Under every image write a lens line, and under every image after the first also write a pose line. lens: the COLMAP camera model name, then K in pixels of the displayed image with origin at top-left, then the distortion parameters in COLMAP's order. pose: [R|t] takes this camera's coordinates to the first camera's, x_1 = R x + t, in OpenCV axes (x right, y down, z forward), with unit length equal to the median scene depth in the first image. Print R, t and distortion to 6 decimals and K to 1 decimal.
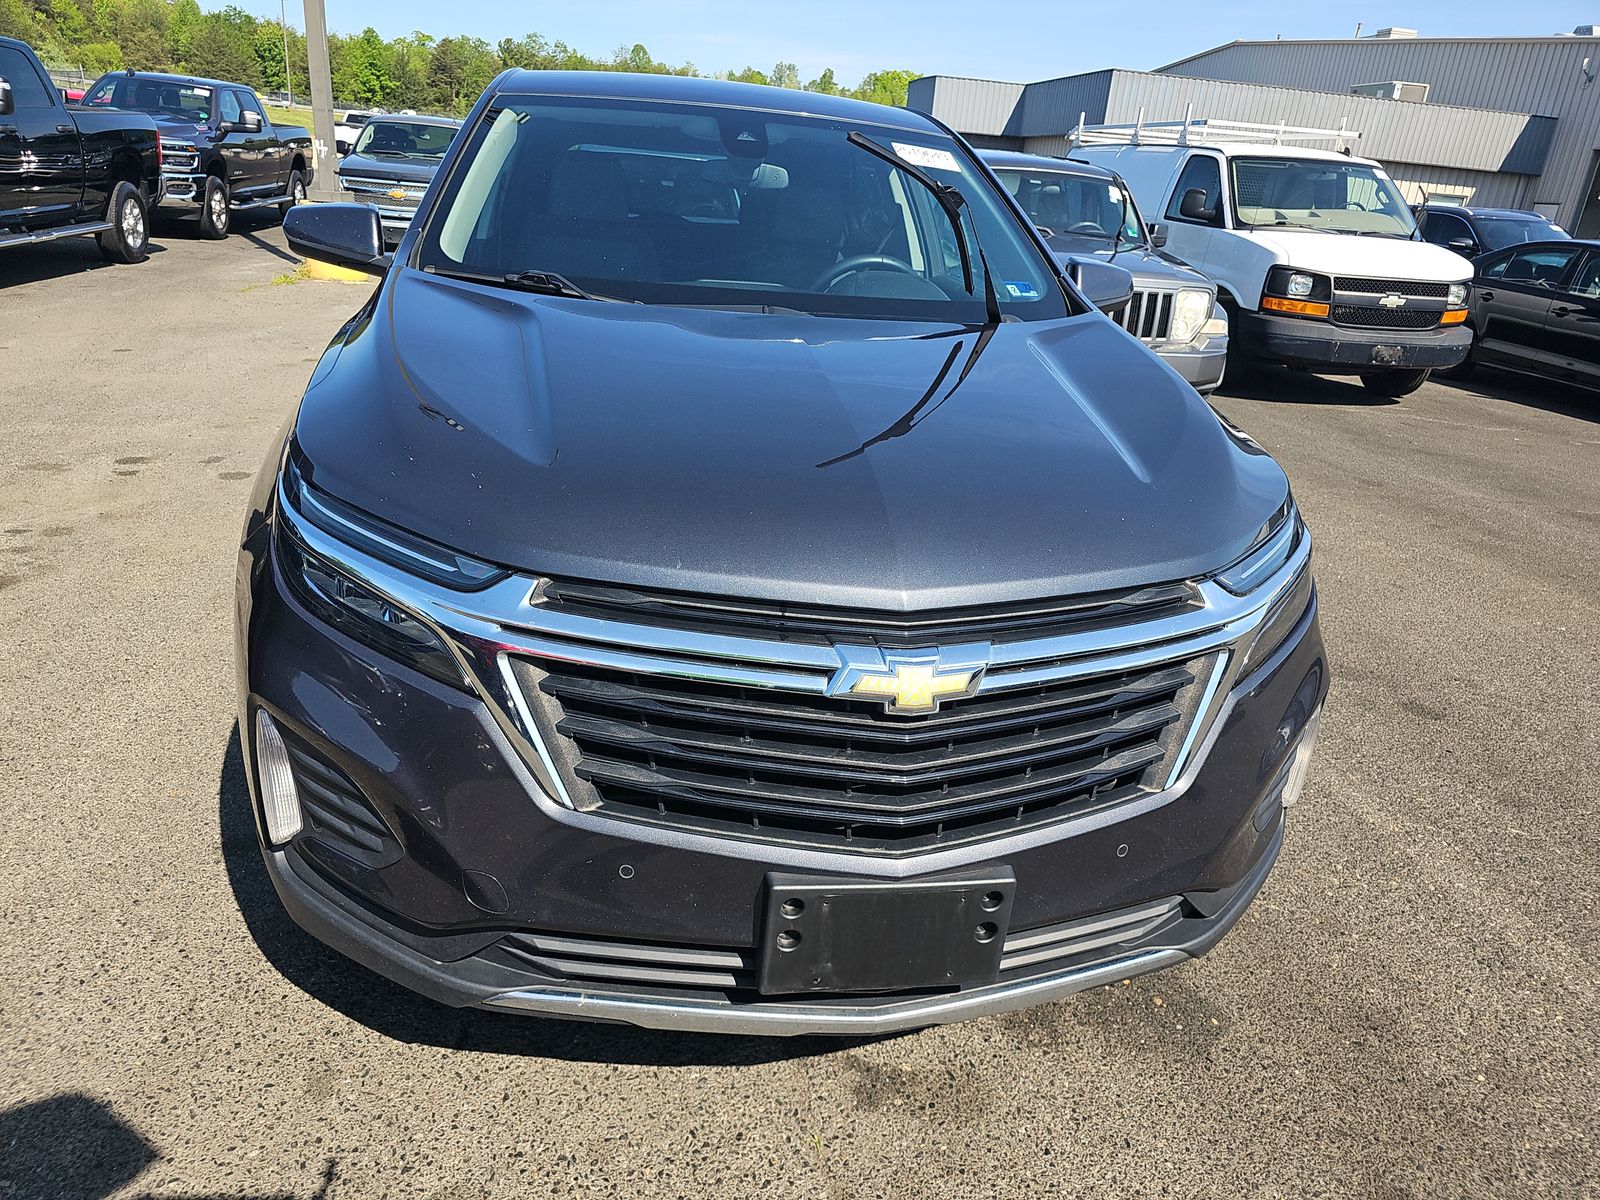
lens RADIAL K [[1042.0, 0, 800.0], [0, 1042.0, 600.0], [0, 0, 1]] dist [0.032110, -0.028487]
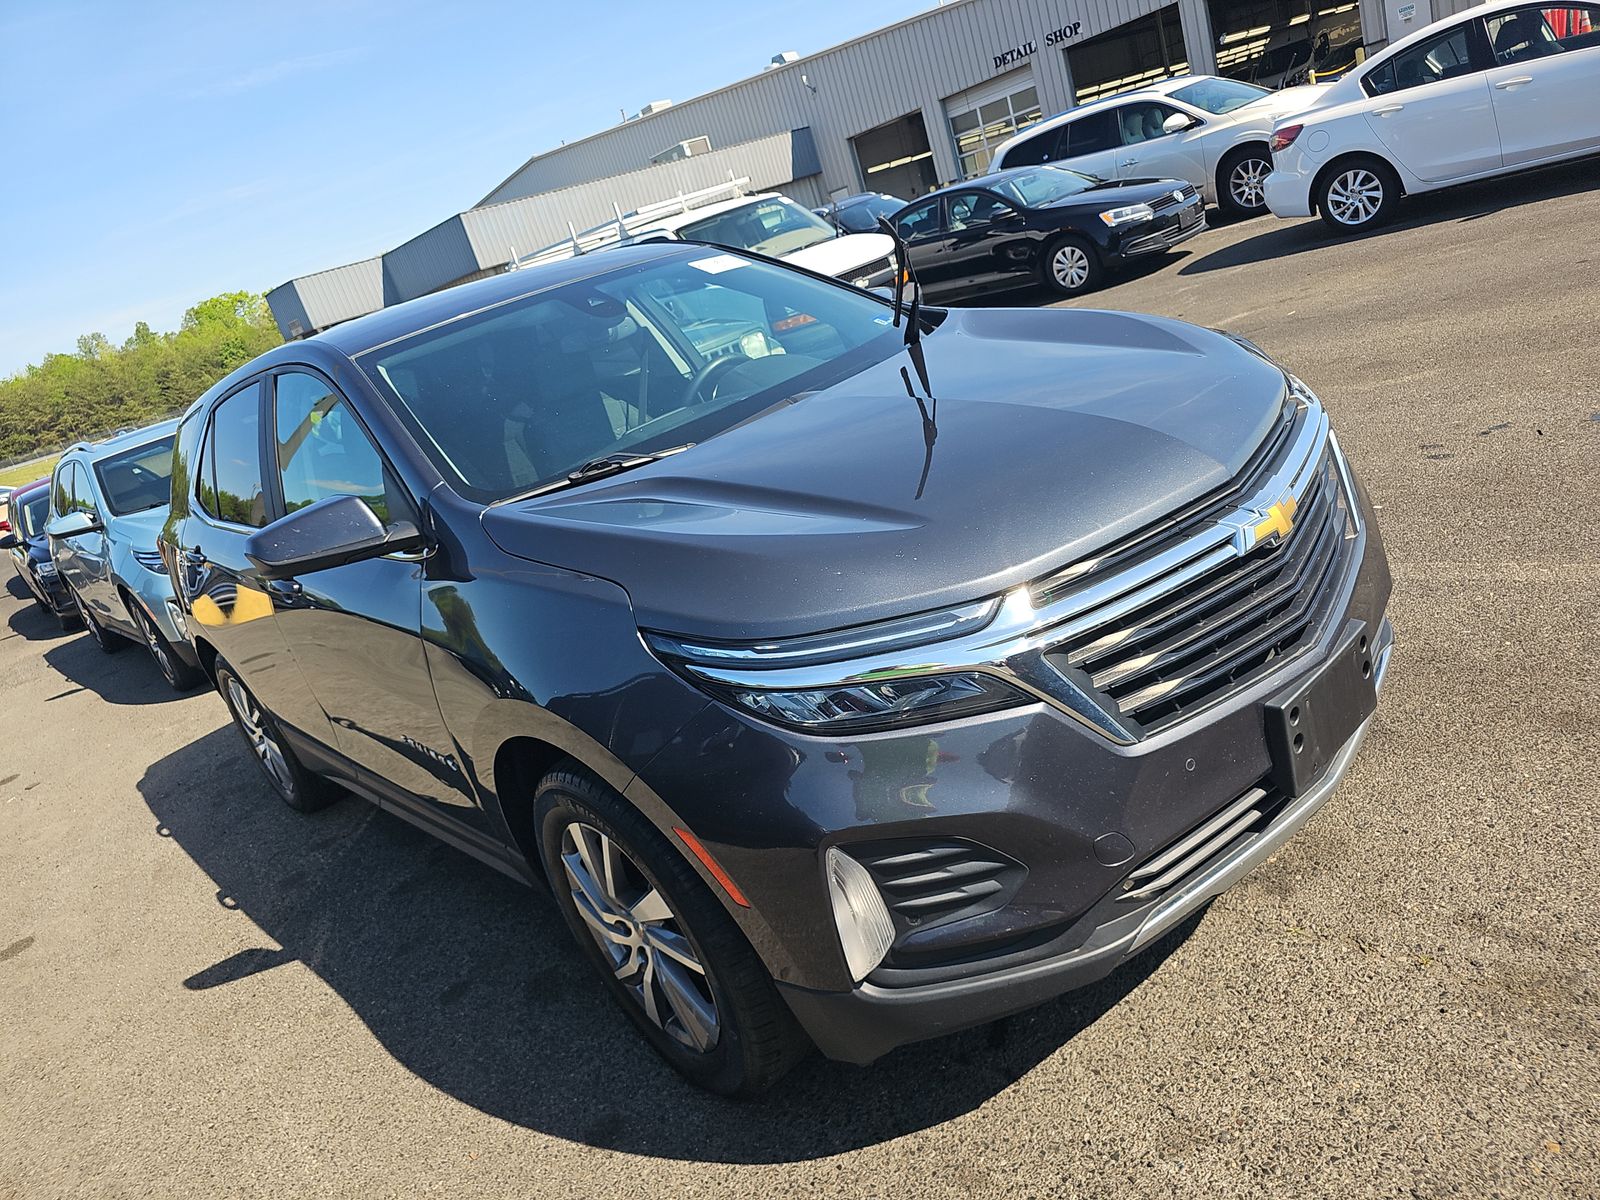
lens RADIAL K [[1042.0, 0, 800.0], [0, 1042.0, 600.0], [0, 0, 1]] dist [0.032110, -0.028487]
pose [[0.786801, -0.479659, 0.388422, -0.571762], [0.519061, 0.854727, 0.004066, -0.091957], [-0.333945, 0.198416, 0.921473, -0.007454]]
